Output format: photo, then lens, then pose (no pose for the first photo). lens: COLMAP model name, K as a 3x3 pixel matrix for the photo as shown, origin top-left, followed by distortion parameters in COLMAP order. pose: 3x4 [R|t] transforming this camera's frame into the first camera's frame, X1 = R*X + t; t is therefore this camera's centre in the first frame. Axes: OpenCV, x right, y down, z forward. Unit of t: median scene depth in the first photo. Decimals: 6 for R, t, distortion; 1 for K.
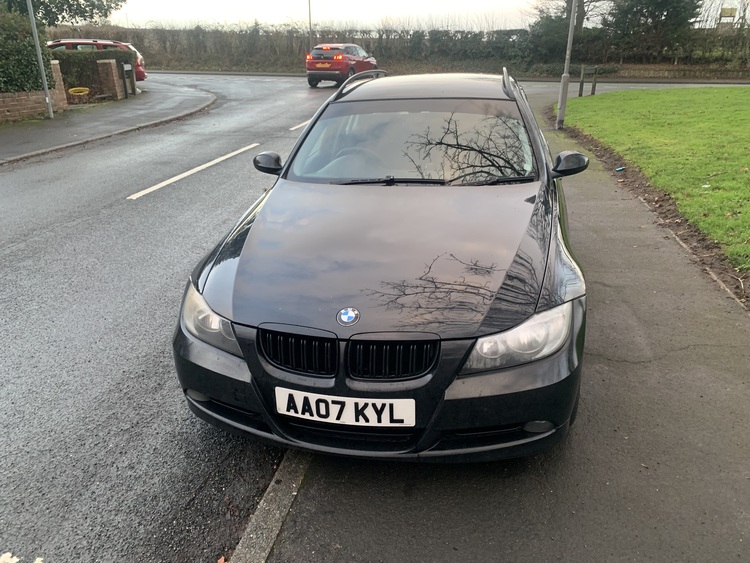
lens RADIAL K [[563.2, 0, 375.0], [0, 563.2, 281.5], [0, 0, 1]] dist [0.000399, 0.001961]
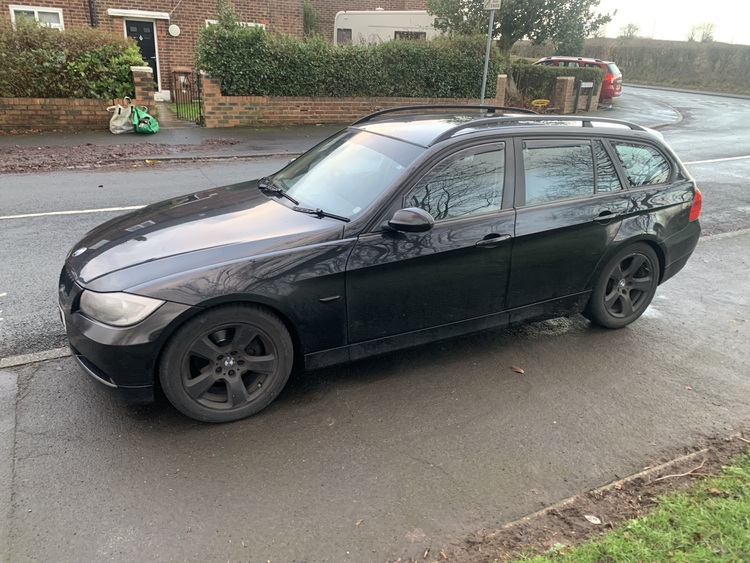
lens RADIAL K [[563.2, 0, 375.0], [0, 563.2, 281.5], [0, 0, 1]] dist [0.000399, 0.001961]
pose [[0.609729, 0.323810, -0.723448, 0.210803], [-0.339623, 0.931441, 0.130668, -0.044074], [0.716161, 0.166028, 0.677900, 0.069391]]
